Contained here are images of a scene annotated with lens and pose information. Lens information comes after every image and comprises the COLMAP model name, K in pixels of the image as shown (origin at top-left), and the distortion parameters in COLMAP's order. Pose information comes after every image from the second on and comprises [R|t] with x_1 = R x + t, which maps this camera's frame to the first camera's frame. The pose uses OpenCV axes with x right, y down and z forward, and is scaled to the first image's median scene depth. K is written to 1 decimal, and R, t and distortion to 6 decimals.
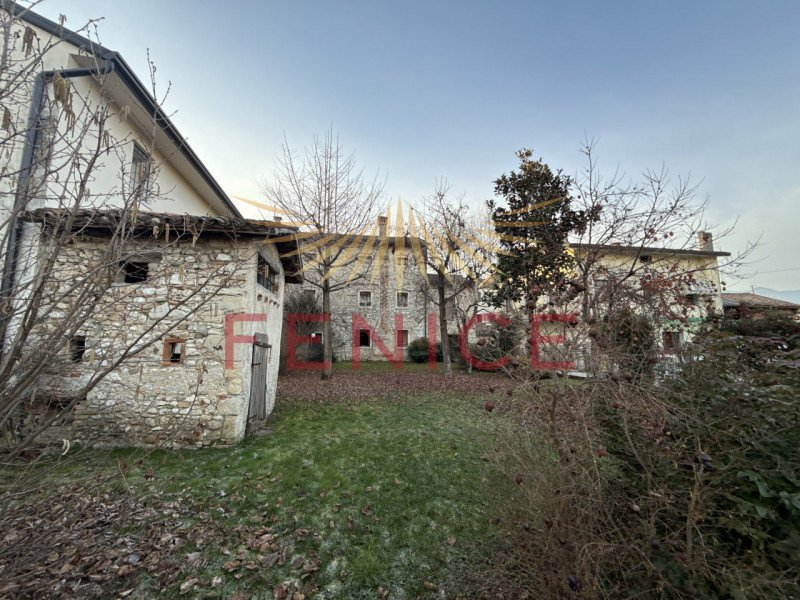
lens RADIAL K [[316.9, 0, 400.0], [0, 316.9, 300.0], [0, 0, 1]] dist [-0.000234, -0.000064]
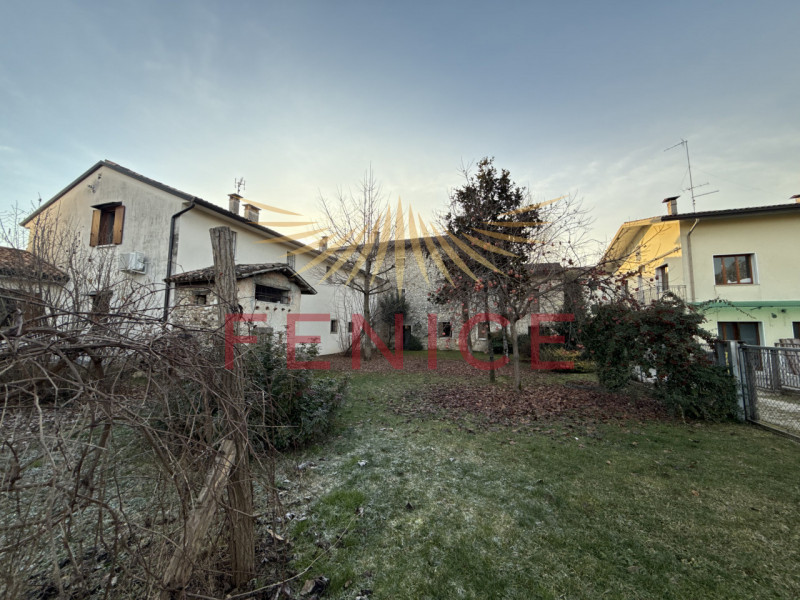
lens RADIAL K [[316.9, 0, 400.0], [0, 316.9, 300.0], [0, 0, 1]] dist [-0.000234, -0.000064]
pose [[0.873195, -0.042553, -0.485510, 0.659122], [0.055431, 0.998388, 0.012190, -0.017214], [0.484209, -0.037556, 0.874146, -0.120377]]
